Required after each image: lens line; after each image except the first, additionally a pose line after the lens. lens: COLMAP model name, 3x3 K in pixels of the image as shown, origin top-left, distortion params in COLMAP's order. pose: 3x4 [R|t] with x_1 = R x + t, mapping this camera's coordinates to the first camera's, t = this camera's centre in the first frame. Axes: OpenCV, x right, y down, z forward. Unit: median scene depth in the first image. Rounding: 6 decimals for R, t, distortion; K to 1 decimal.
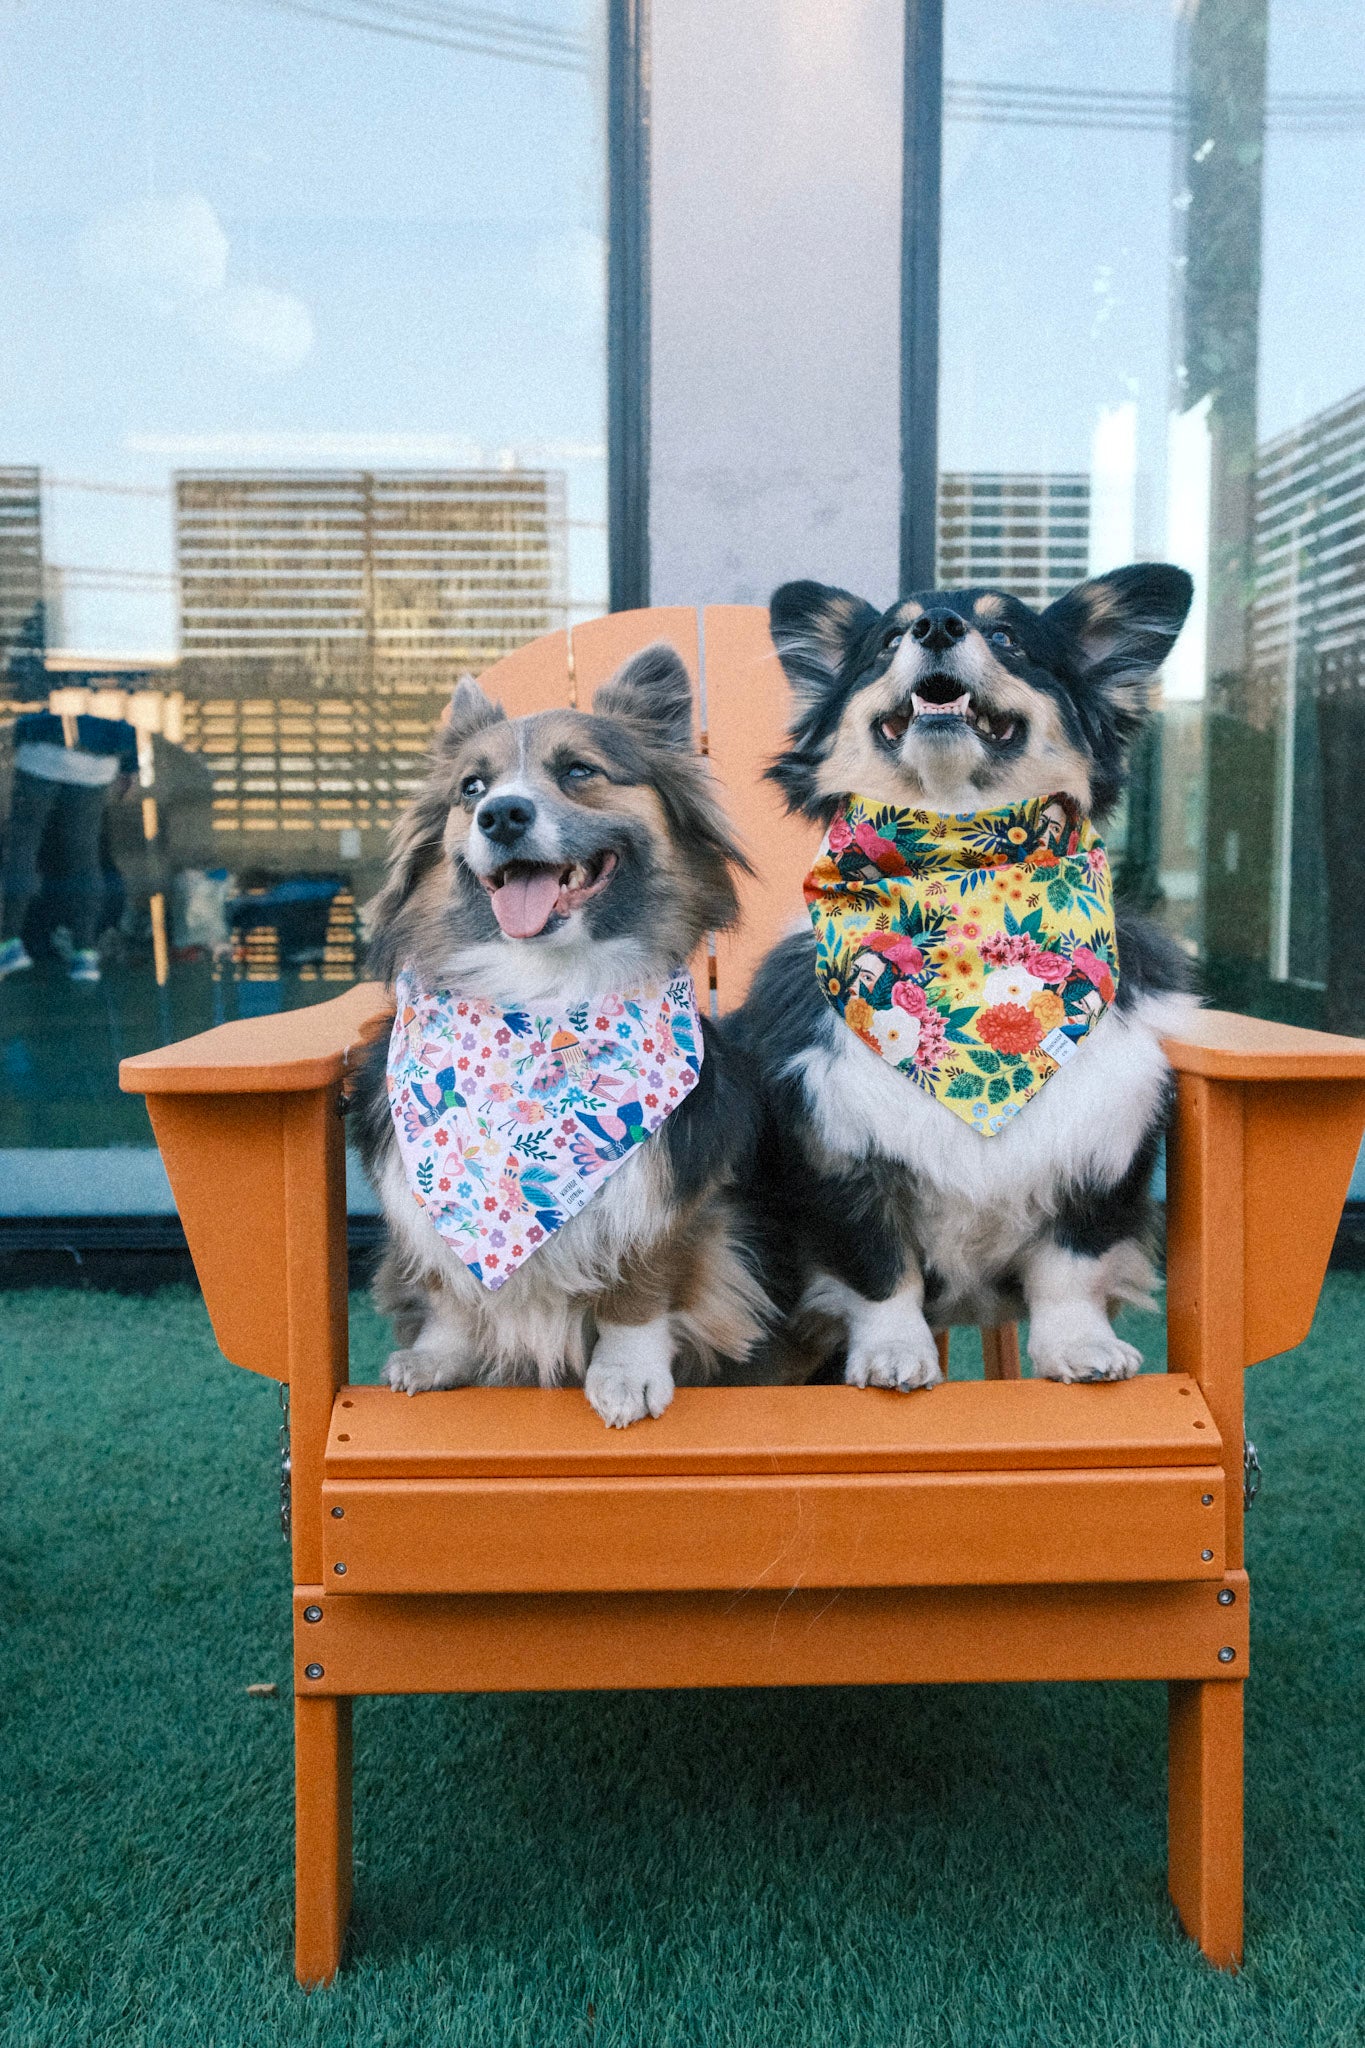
lens RADIAL K [[2190.5, 0, 661.1], [0, 2190.5, 1025.5], [0, 0, 1]] dist [0.000146, 0.019199]
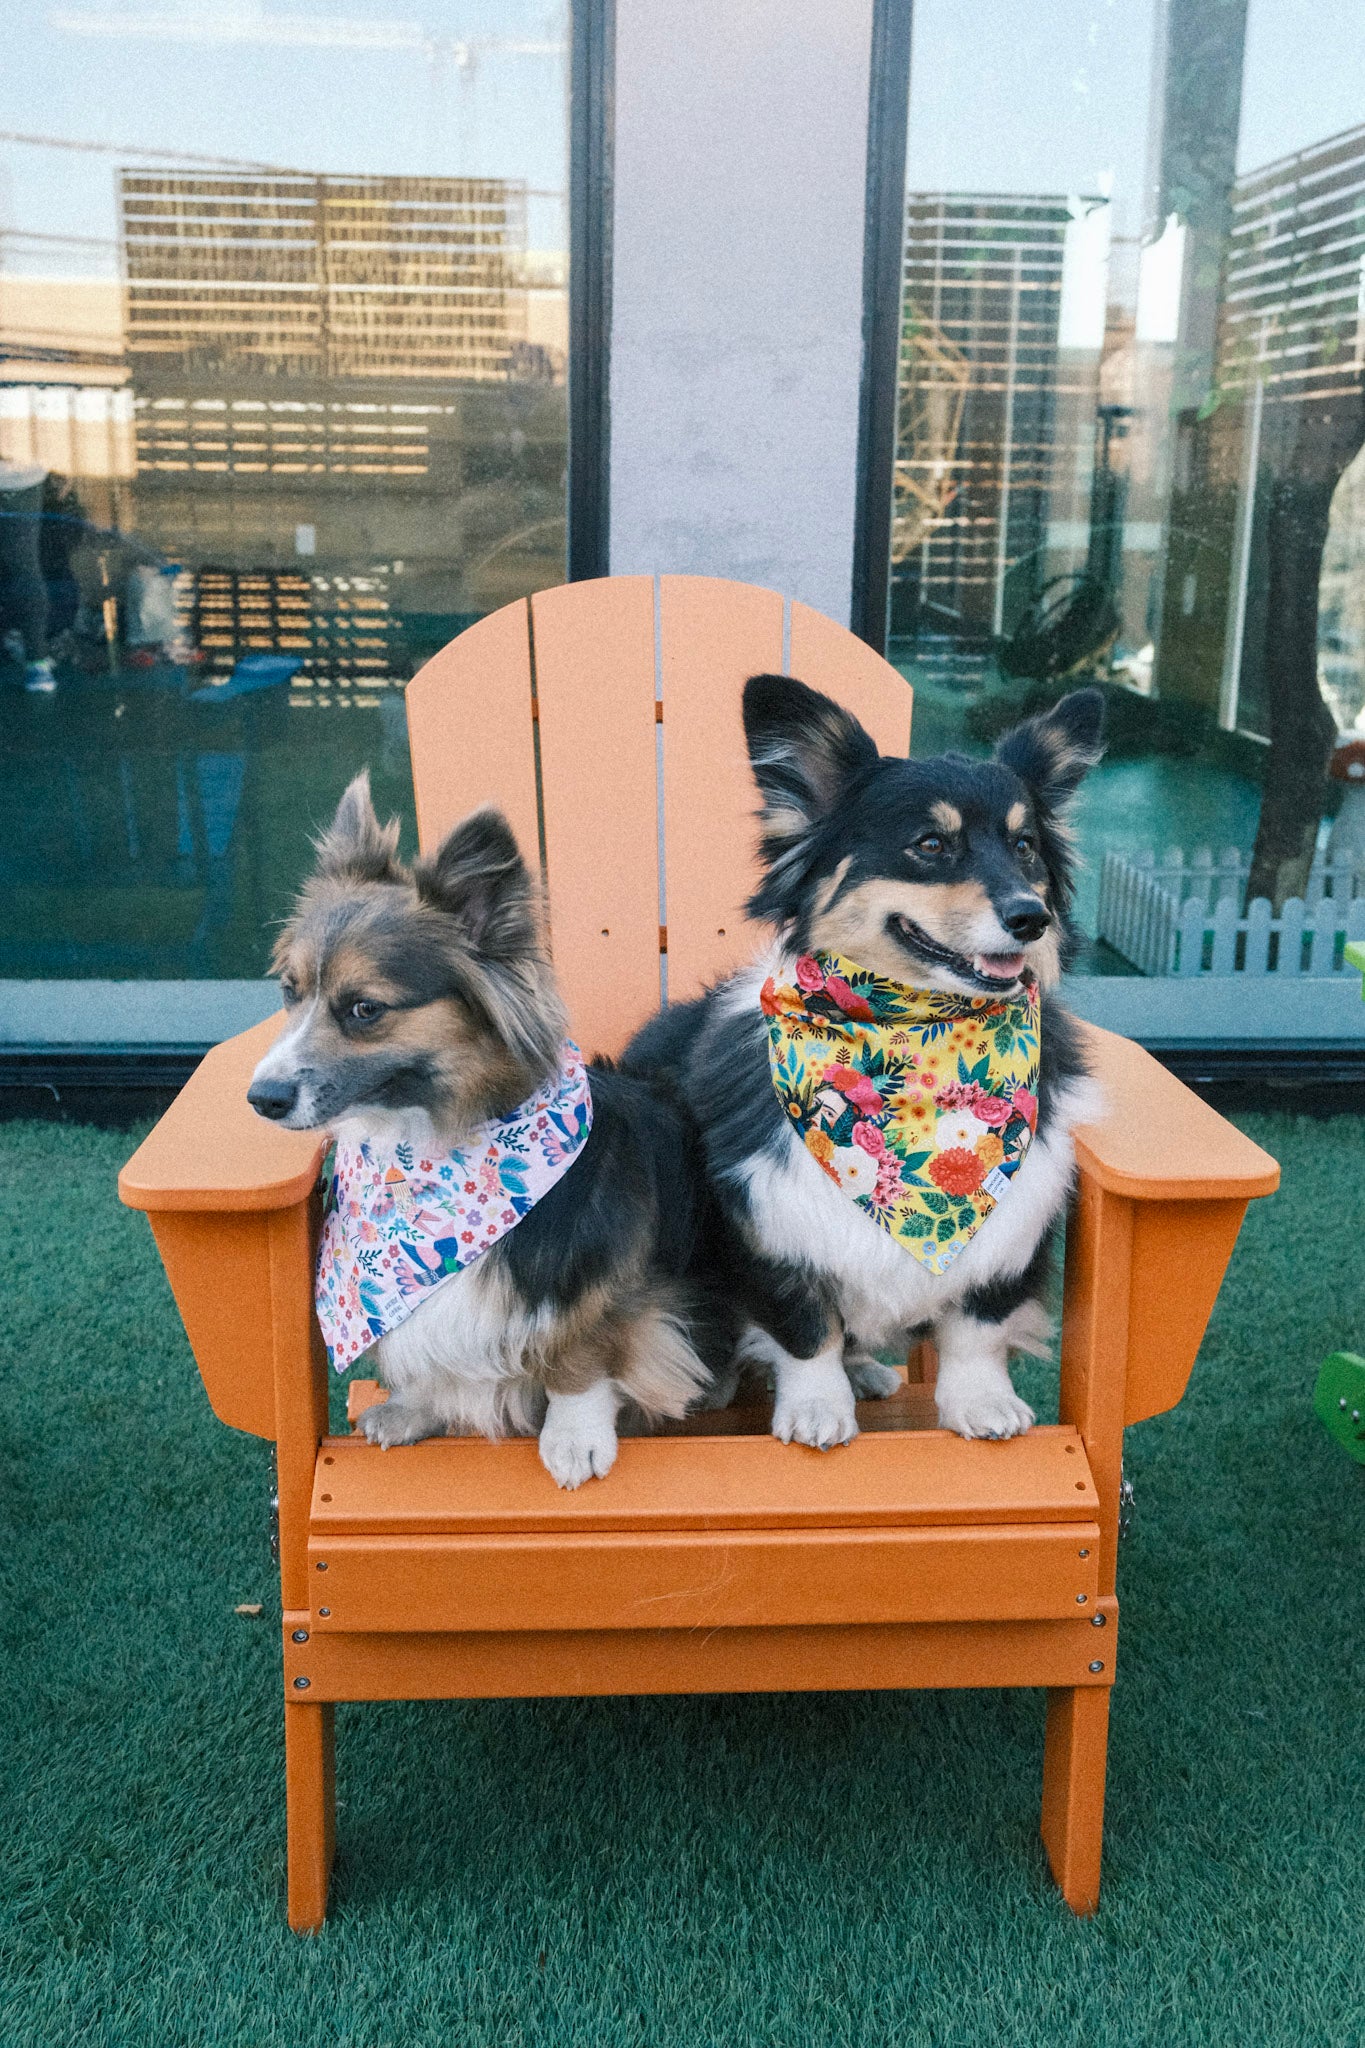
lens RADIAL K [[2184.2, 0, 682.5], [0, 2184.2, 1024.0], [0, 0, 1]] dist [-0.002784, 0.024572]
pose [[0.999472, 0.011547, 0.030366, 0.001523], [-0.016310, 0.986721, 0.161605, -0.221150], [-0.028097, -0.162015, 0.986388, -0.070642]]
